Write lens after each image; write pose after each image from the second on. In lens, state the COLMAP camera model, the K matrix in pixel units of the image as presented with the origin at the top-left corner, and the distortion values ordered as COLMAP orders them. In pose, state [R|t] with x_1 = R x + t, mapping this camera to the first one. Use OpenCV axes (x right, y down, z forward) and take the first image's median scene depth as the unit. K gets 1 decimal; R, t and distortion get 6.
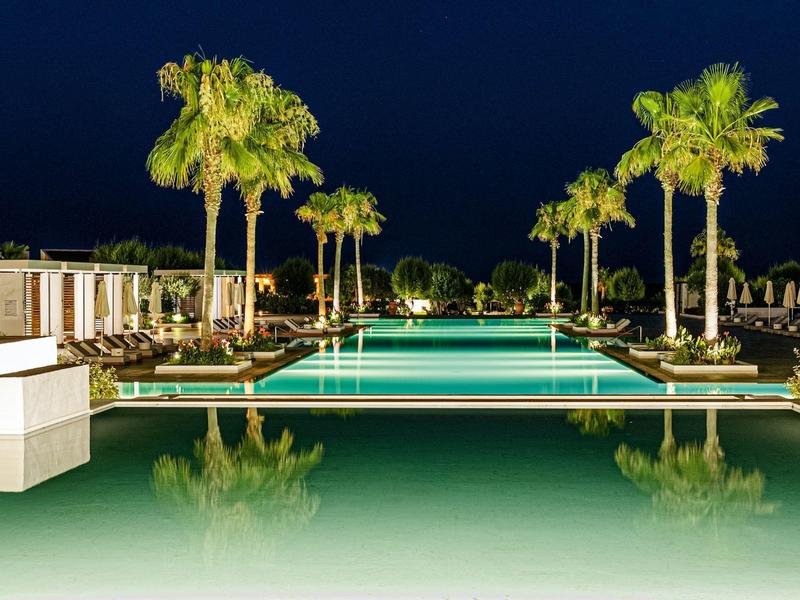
lens RADIAL K [[1308.0, 0, 400.3], [0, 1308.0, 299.8], [0, 0, 1]] dist [-0.035115, 0.000000]
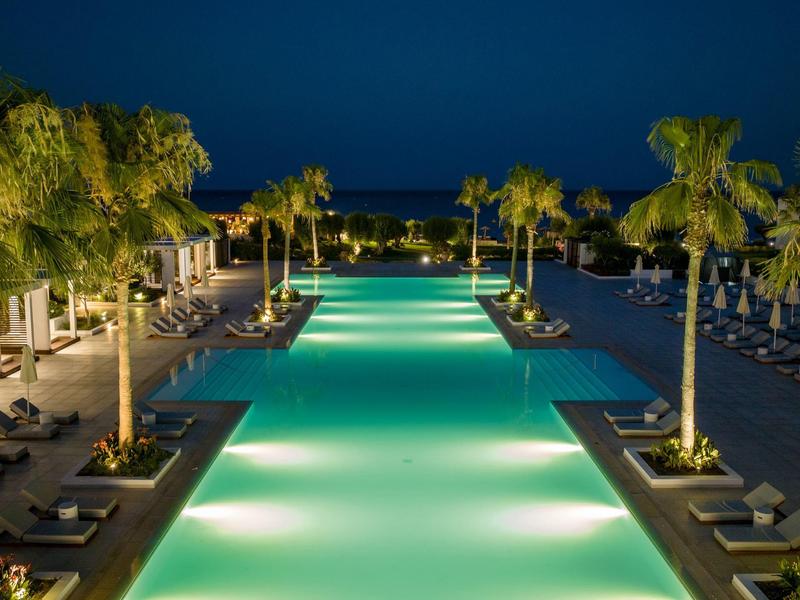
lens RADIAL K [[783.7, 0, 399.3], [0, 783.7, 299.4], [0, 0, 1]] dist [-0.023686, 0.000000]
pose [[0.998581, -0.004329, 0.053072, 0.011588], [-0.002754, 0.991156, 0.132671, -0.079074], [-0.053177, -0.132629, 0.989738, 0.388338]]
